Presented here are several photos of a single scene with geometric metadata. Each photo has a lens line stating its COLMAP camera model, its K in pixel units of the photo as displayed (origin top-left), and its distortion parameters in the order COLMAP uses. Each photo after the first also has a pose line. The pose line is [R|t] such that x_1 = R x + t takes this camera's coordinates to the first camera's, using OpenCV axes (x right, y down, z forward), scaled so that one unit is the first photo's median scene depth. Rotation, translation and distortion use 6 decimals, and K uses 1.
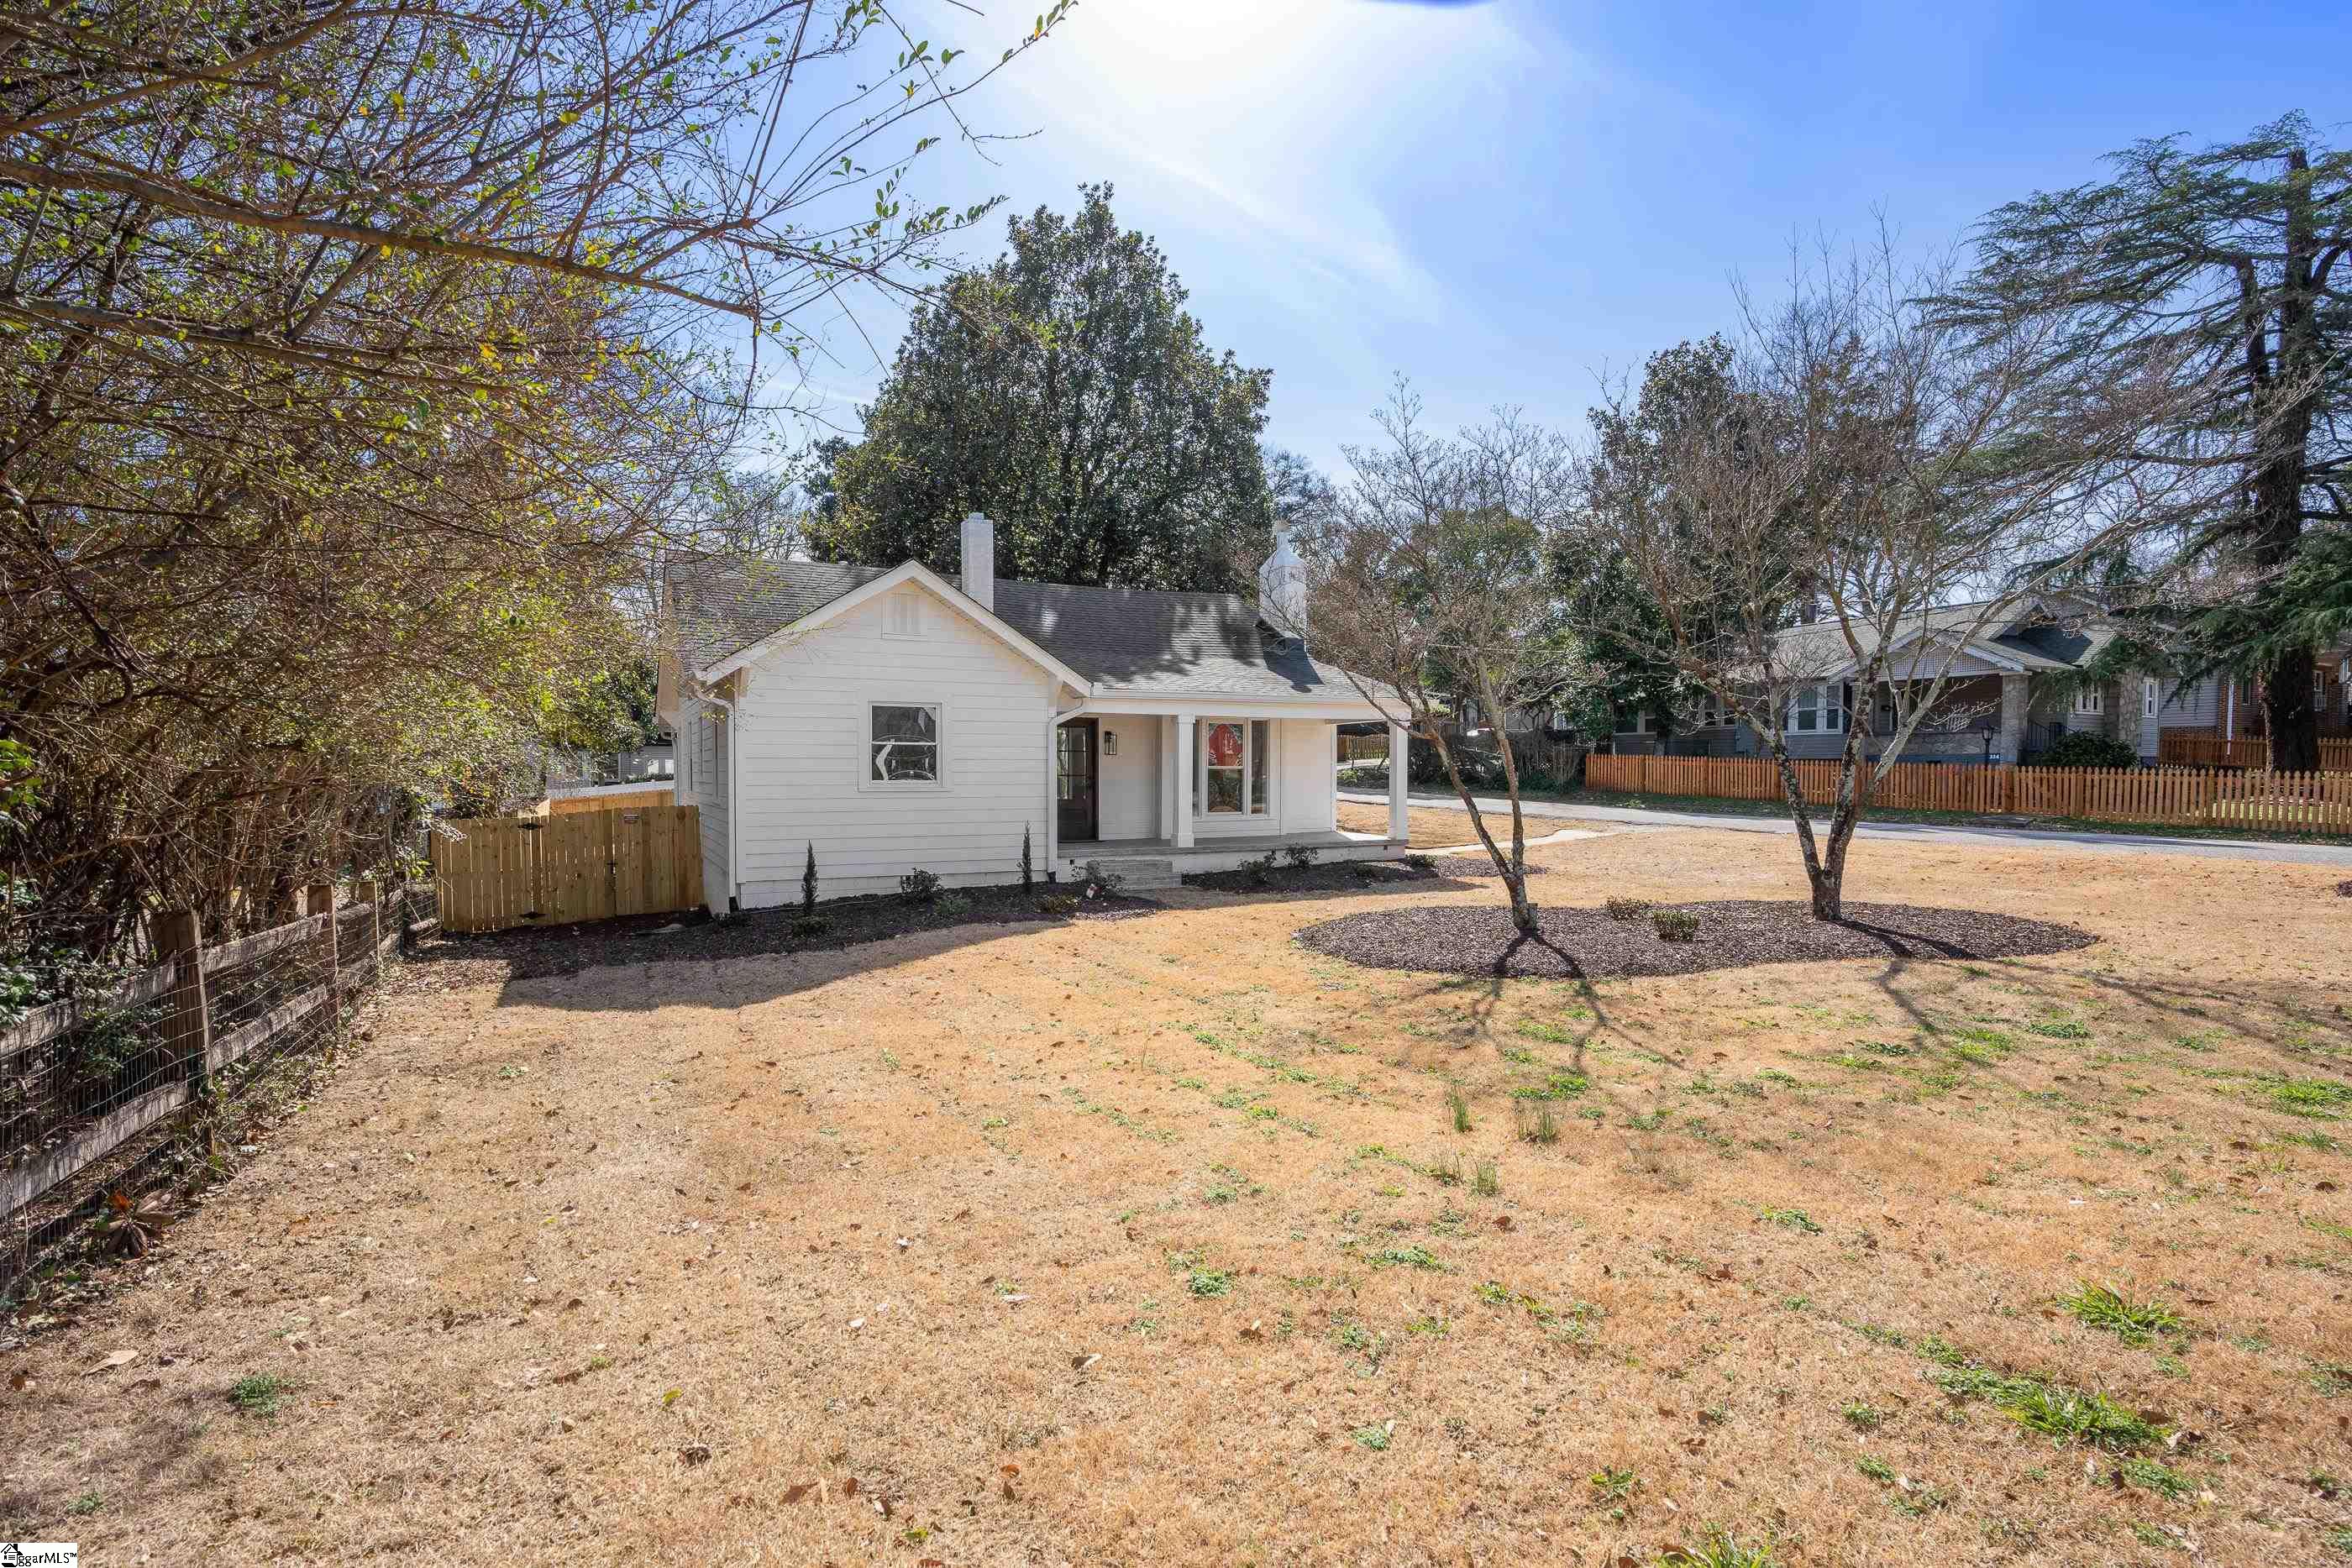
lens RADIAL K [[1061.6, 0, 1166.8], [0, 1061.6, 797.5], [0, 0, 1]] dist [-0.008372, 0.001151]
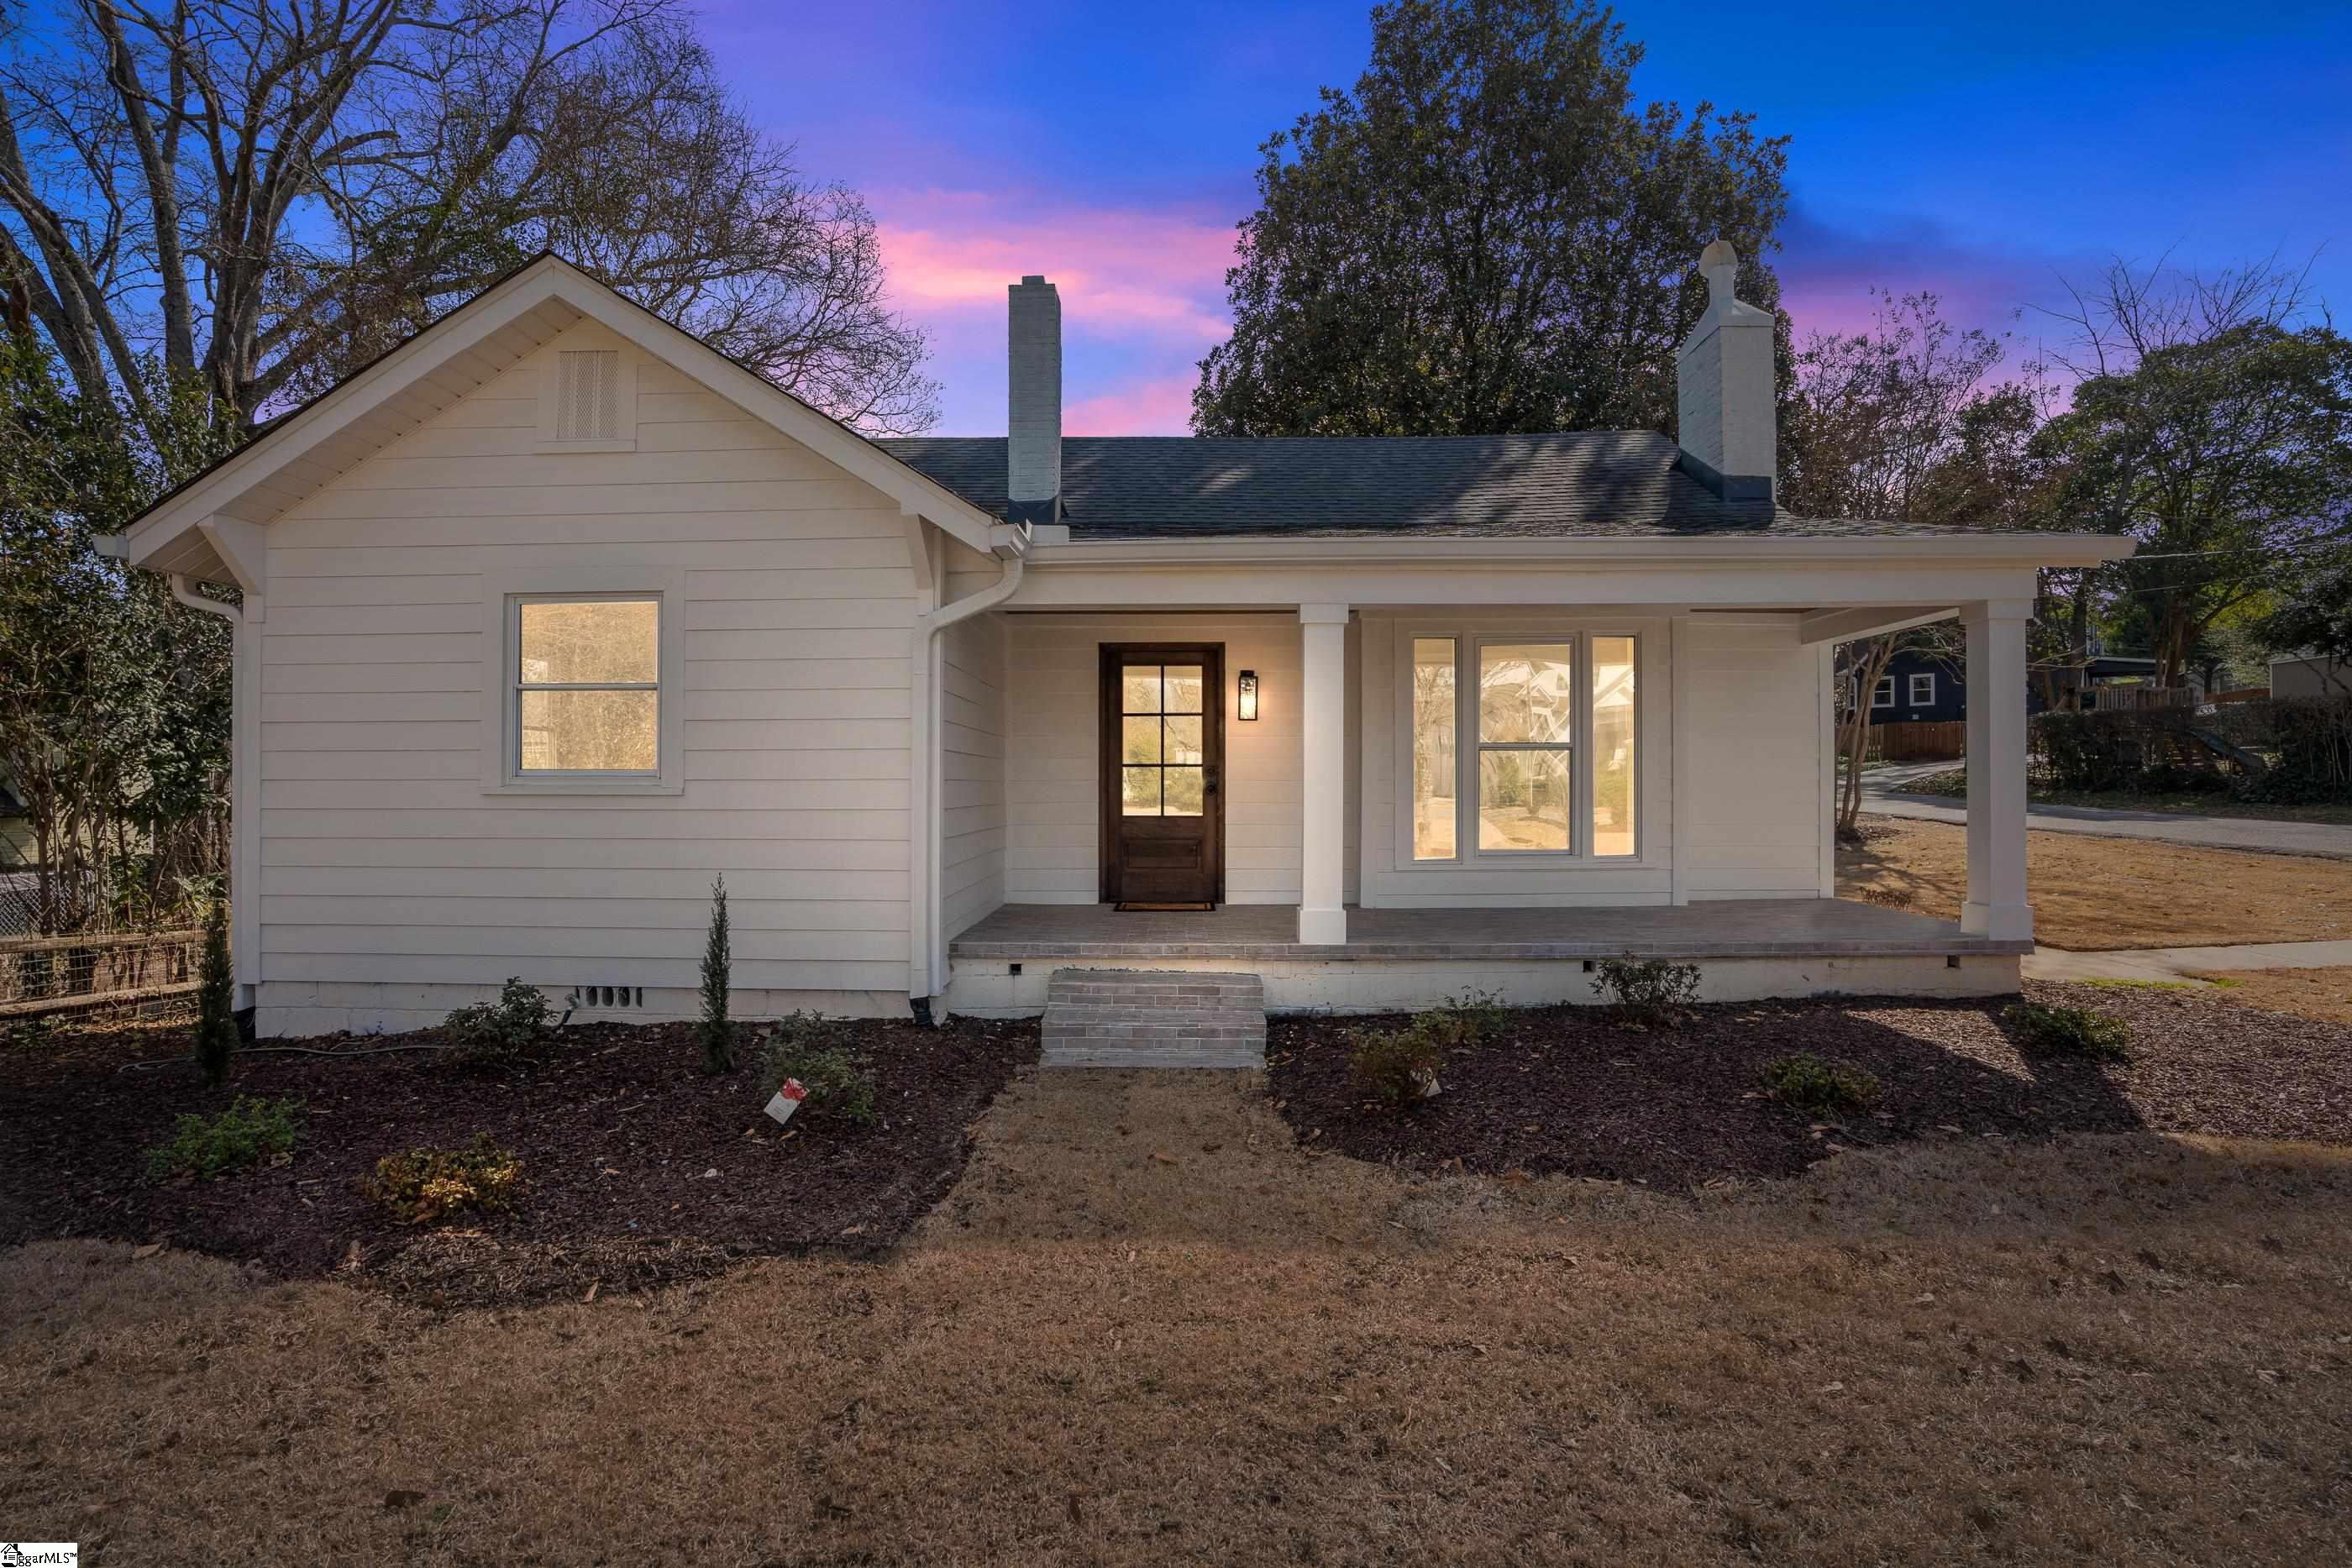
lens RADIAL K [[1106.3, 0, 1176.0], [0, 1106.3, 784.0], [0, 0, 1]] dist [-0.041783, 0.000110]
pose [[0.889560, 0.001972, -0.456813, 0.150844], [-0.009571, 0.999852, -0.014321, -0.005307], [0.456717, 0.017112, 0.889447, 0.598345]]
